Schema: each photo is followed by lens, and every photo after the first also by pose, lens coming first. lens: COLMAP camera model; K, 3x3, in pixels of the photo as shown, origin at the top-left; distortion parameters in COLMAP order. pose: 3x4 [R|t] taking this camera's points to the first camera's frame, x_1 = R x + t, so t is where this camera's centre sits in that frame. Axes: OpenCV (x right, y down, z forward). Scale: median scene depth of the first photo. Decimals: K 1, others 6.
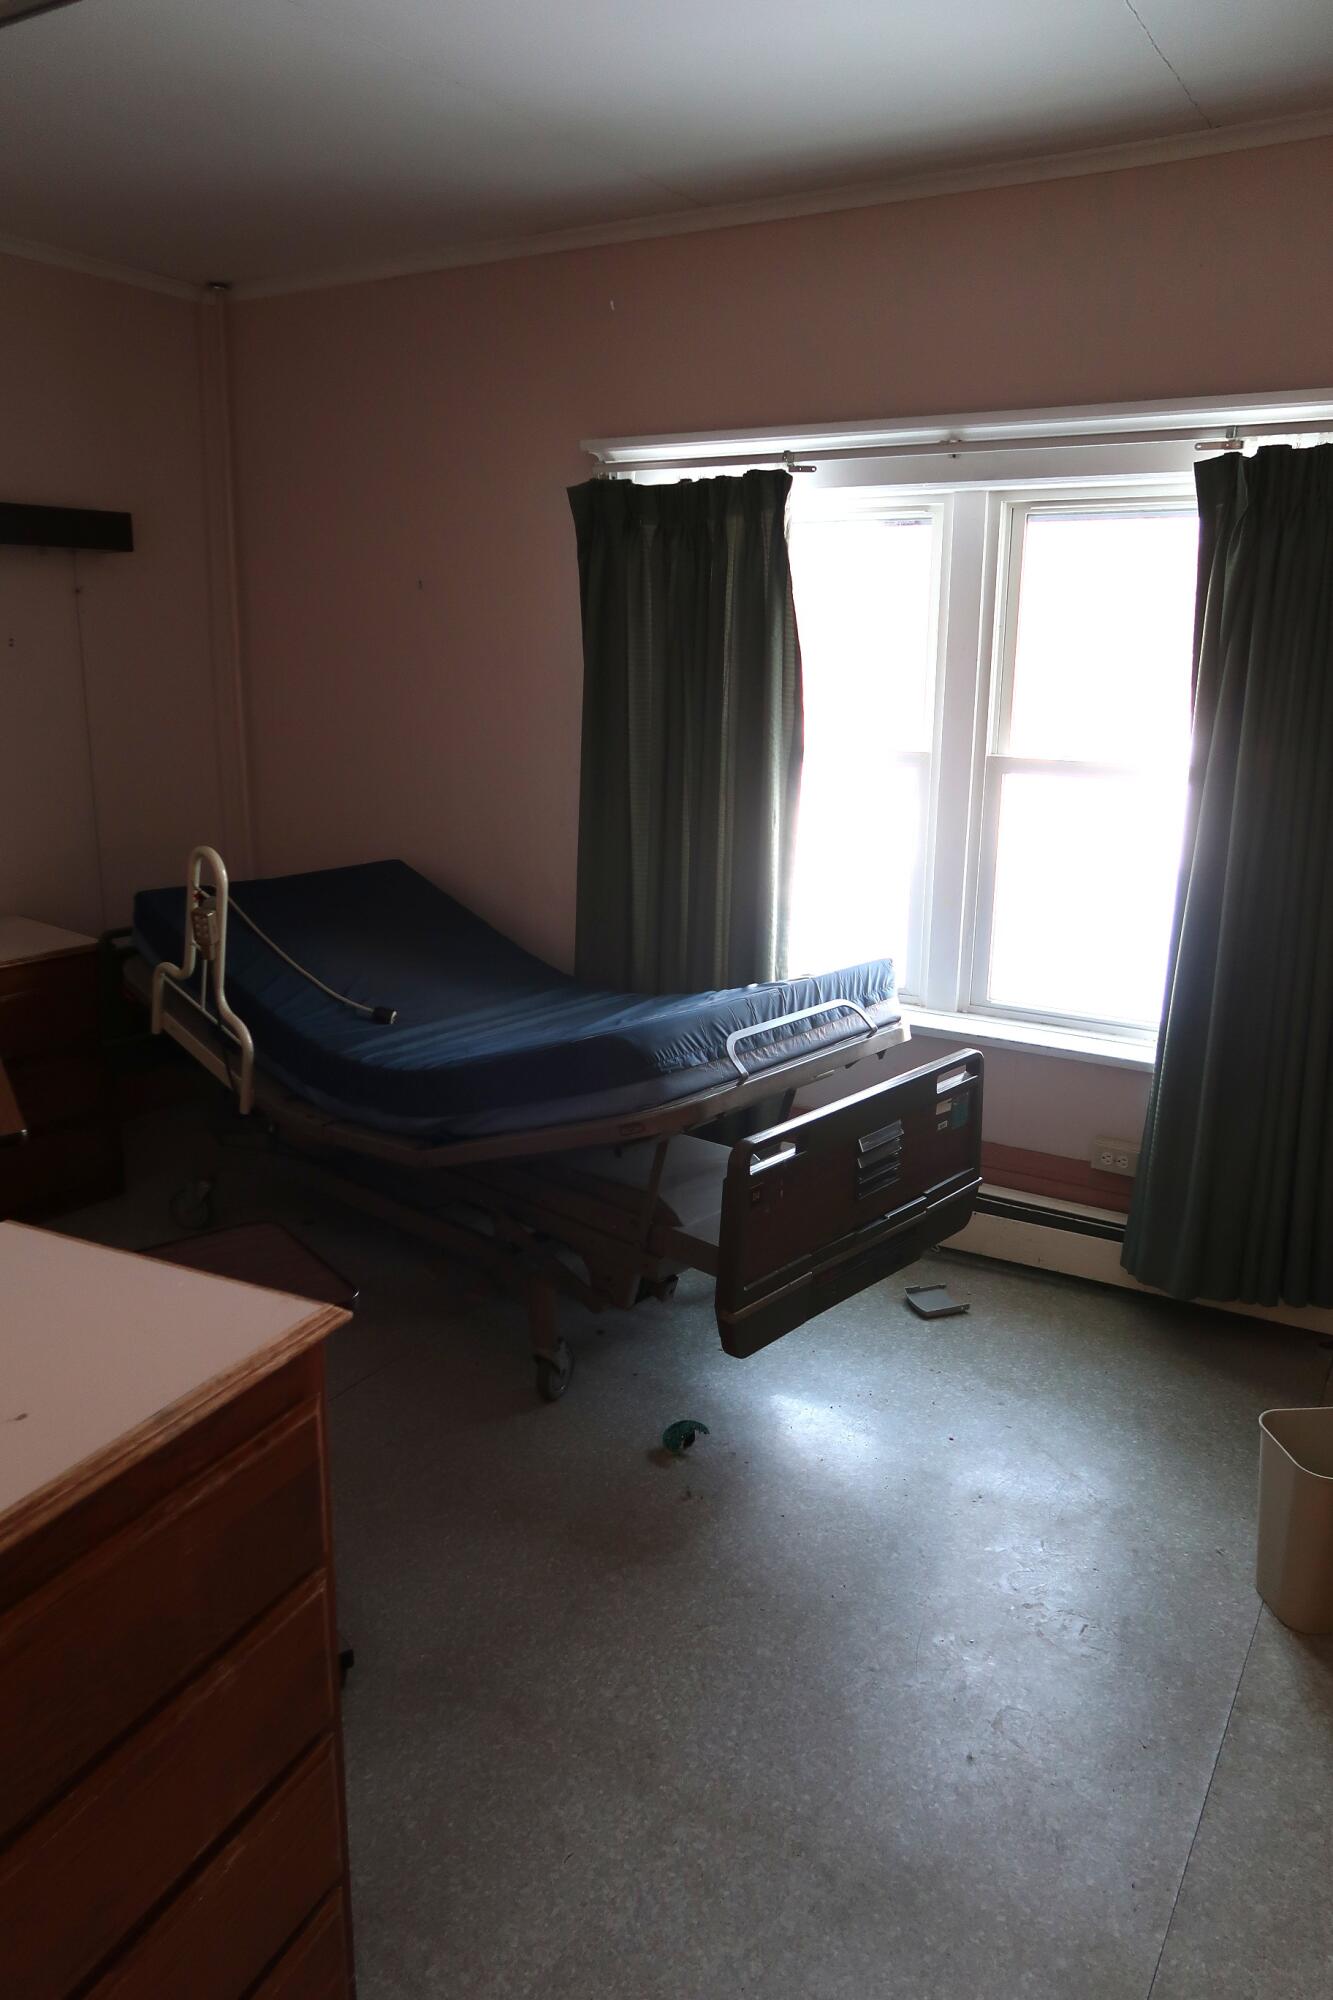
lens RADIAL K [[1377.6, 0, 666.5], [0, 1377.6, 1000.0], [0, 0, 1]] dist [-0.030732, -0.001339]
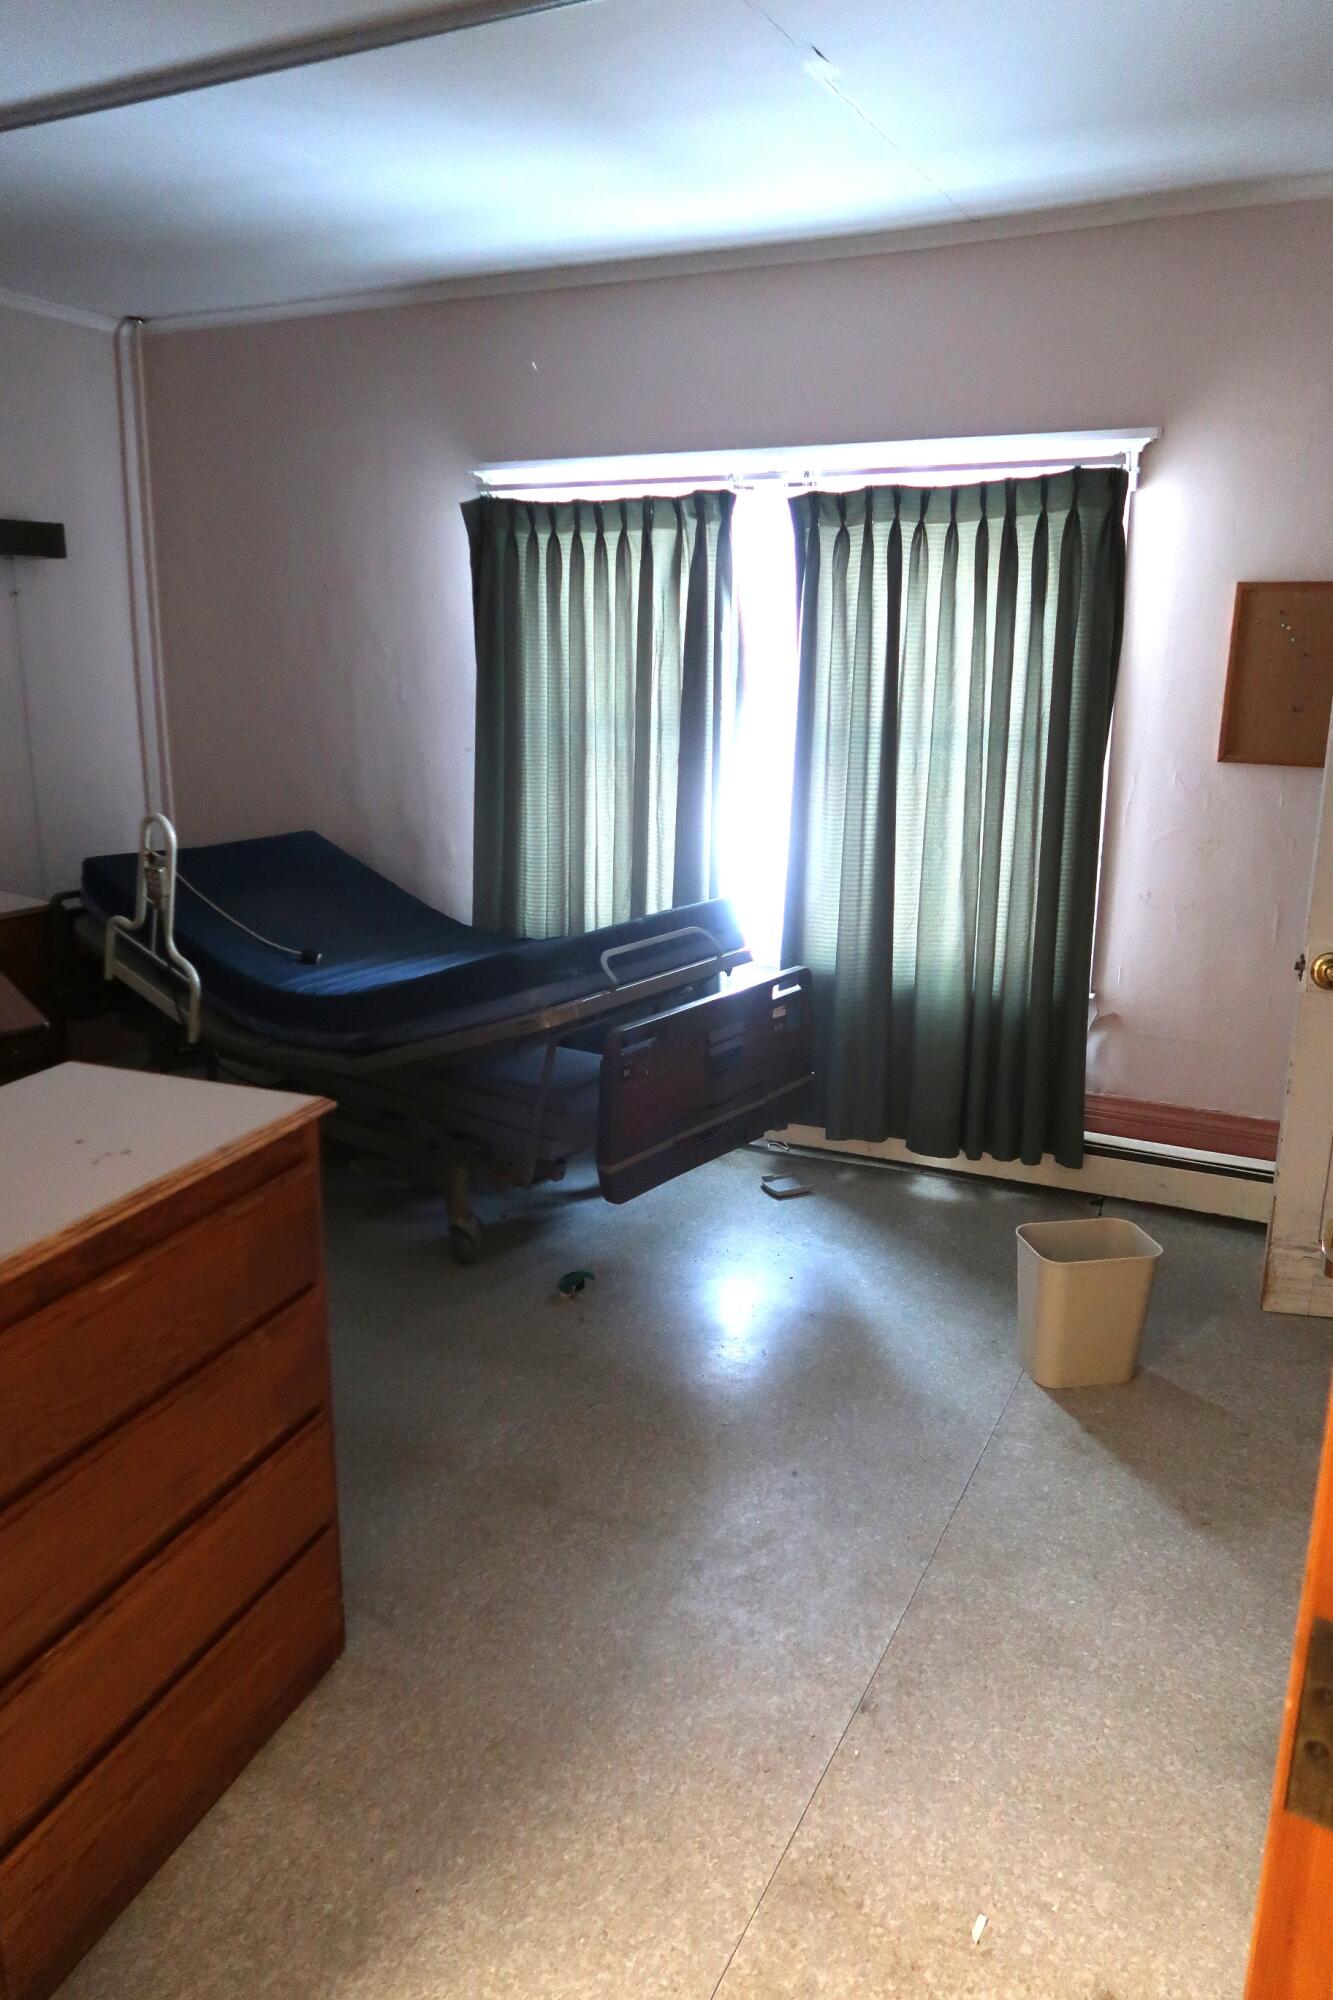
lens RADIAL K [[1377.6, 0, 666.5], [0, 1377.6, 1000.0], [0, 0, 1]] dist [-0.030732, -0.001339]
pose [[0.996465, -0.025718, 0.079979, 0.001835], [0.025295, 0.999660, 0.006296, 0.055384], [-0.080114, -0.004250, 0.996777, -0.218718]]
